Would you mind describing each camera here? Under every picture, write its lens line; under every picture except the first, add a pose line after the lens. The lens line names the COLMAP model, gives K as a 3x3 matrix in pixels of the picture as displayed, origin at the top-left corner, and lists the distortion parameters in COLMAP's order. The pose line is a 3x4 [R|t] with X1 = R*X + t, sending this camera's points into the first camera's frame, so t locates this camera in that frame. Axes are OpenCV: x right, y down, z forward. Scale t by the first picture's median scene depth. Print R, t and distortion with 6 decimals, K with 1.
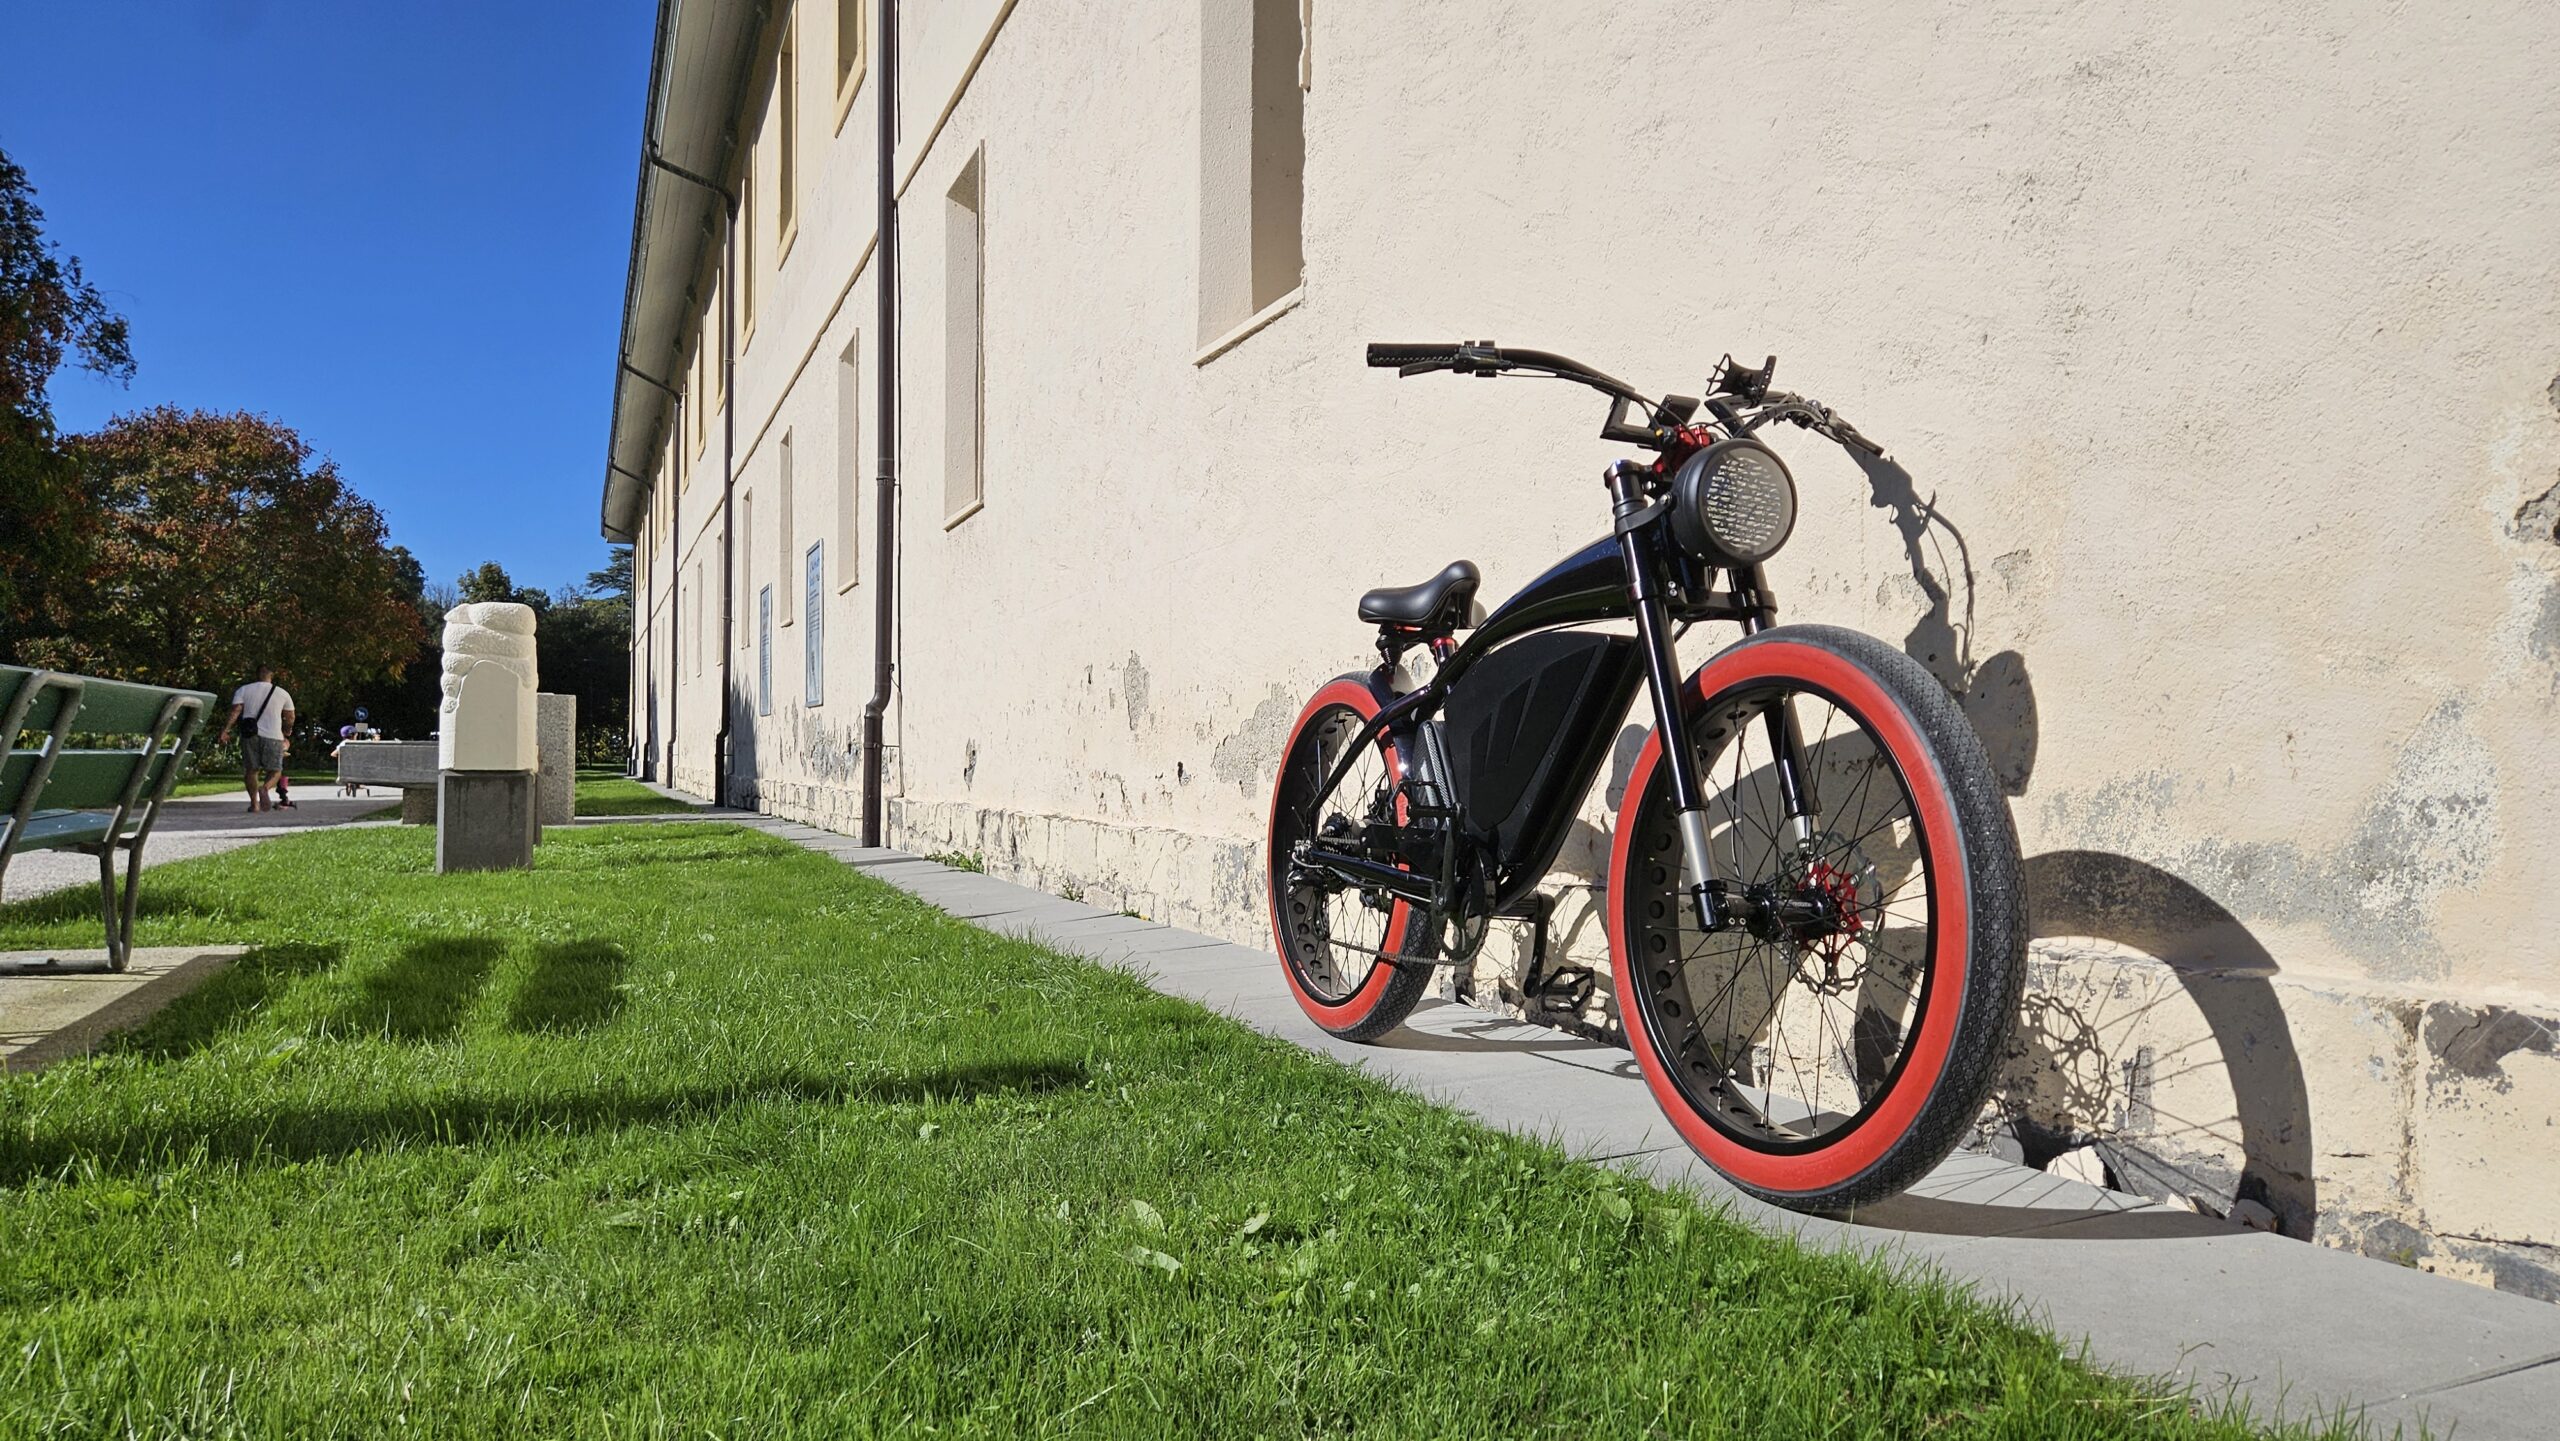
lens RADIAL K [[1670.8, 0, 1280.0], [0, 1670.8, 720.5], [0, 0, 1]] dist [0.080583, -0.086435]
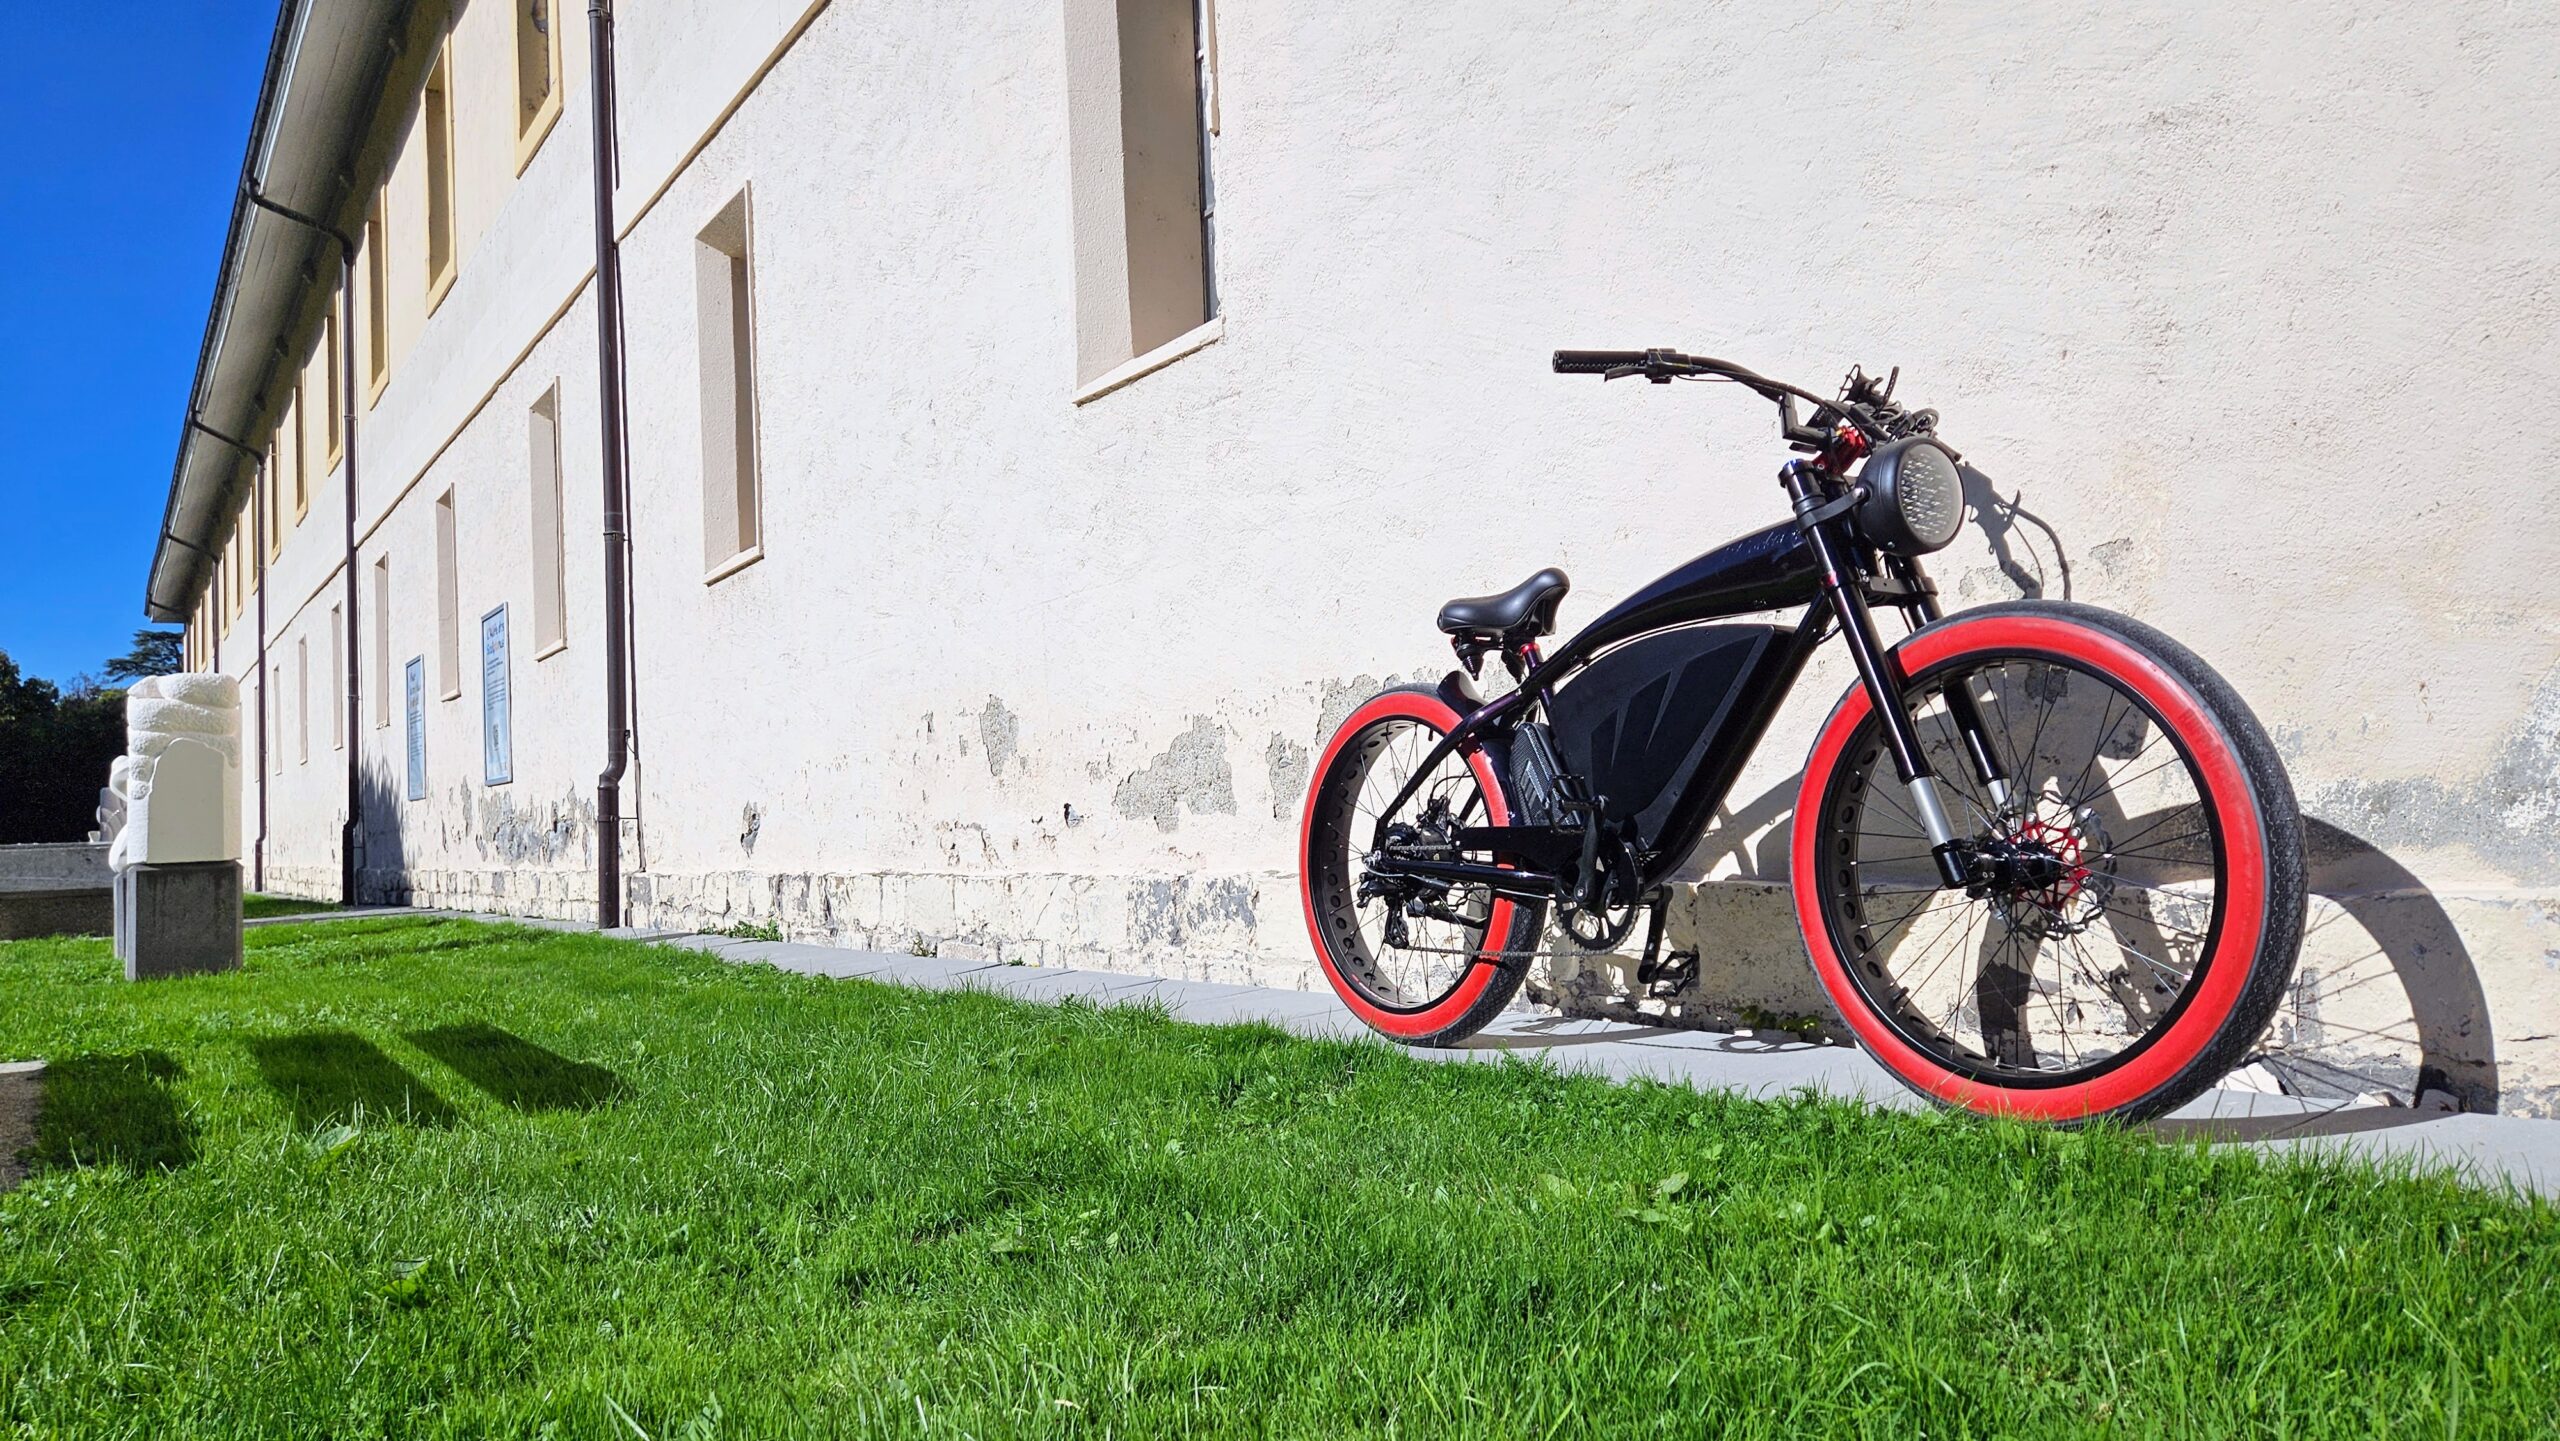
lens RADIAL K [[1670.9, 0, 1244.5], [0, 1670.9, 707.5], [0, 0, 1]] dist [0.086541, -0.082339]
pose [[0.976440, -0.033198, 0.213221, -0.310551], [0.043219, 0.998161, -0.042510, 0.027815], [-0.211418, 0.050724, 0.976079, 0.025313]]
